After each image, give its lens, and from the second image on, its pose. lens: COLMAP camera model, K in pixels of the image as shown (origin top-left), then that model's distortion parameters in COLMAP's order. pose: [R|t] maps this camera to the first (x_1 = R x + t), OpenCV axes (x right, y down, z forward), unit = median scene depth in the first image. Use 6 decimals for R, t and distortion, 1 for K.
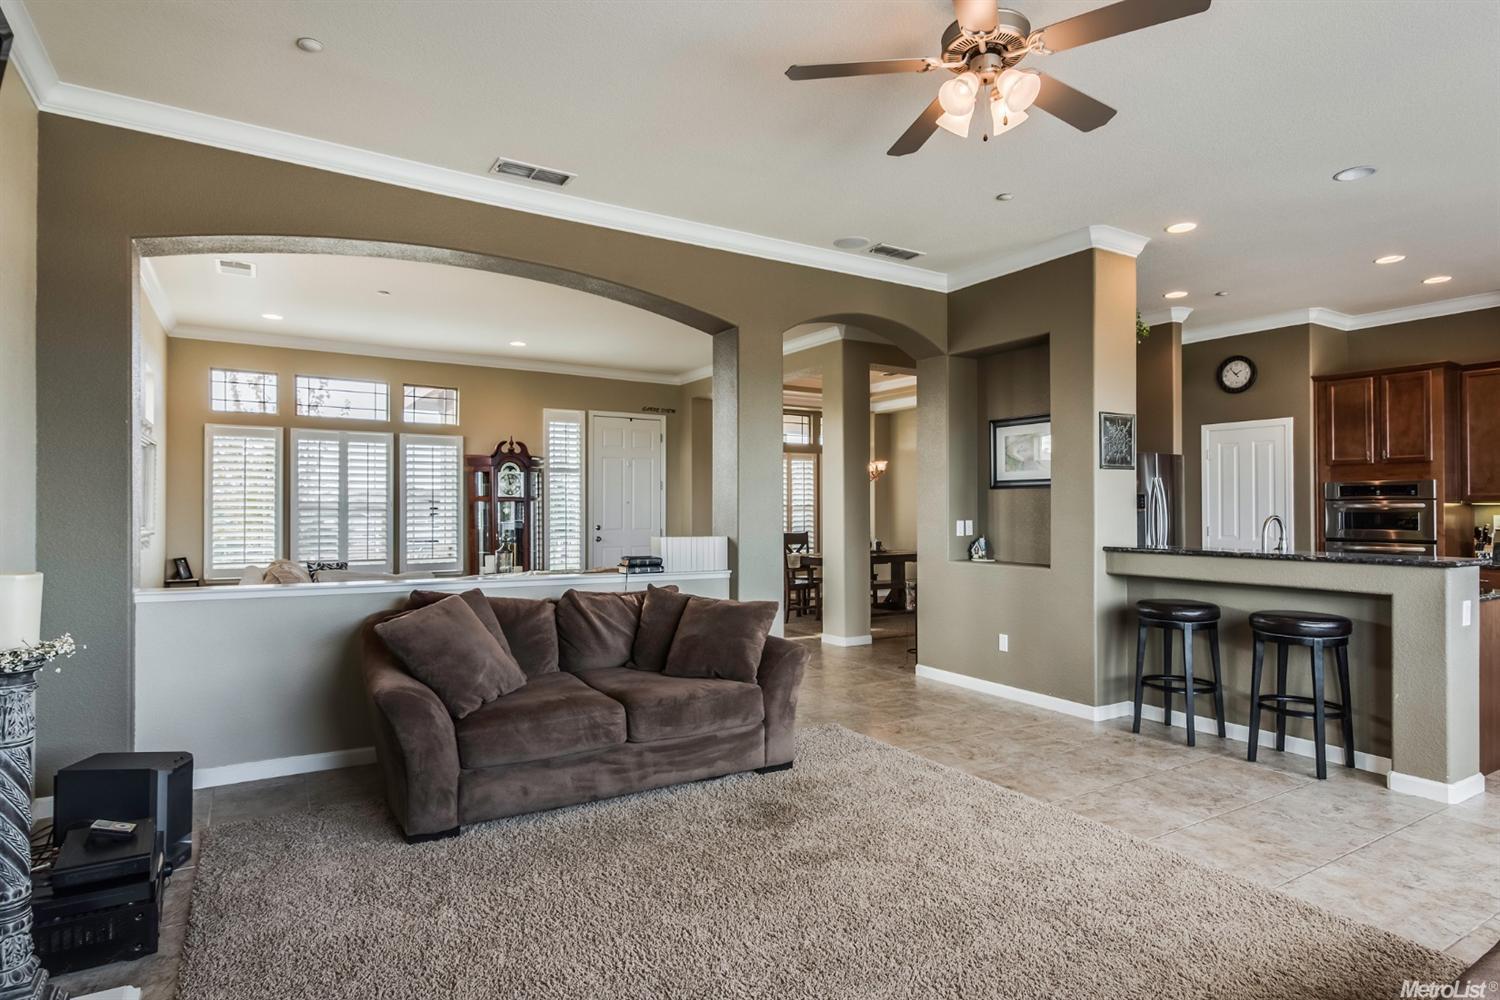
lens RADIAL K [[822.5, 0, 714.5], [0, 822.5, 491.8], [0, 0, 1]] dist [0.001524, 0.001417]
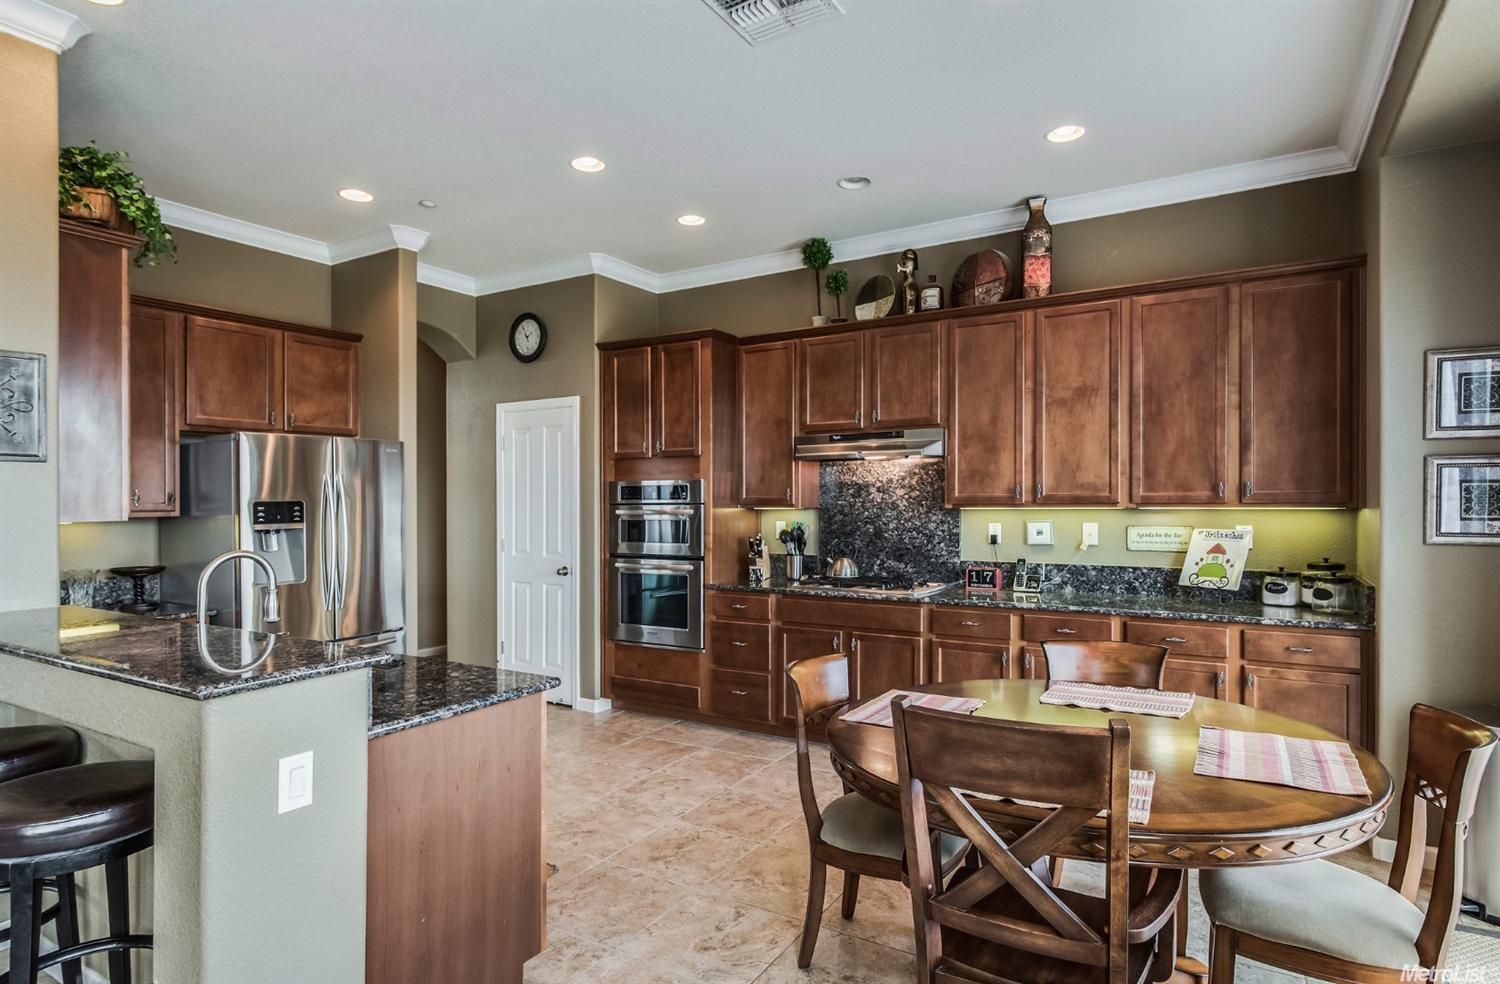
lens RADIAL K [[812.3, 0, 750.0], [0, 812.3, 492.0], [0, 0, 1]] dist [0.017968, -0.000075]
pose [[0.879527, -0.013350, 0.475662, 0.457536], [0.005827, 0.999834, 0.017287, -0.013037], [-0.475814, -0.012433, 0.879458, 0.247407]]
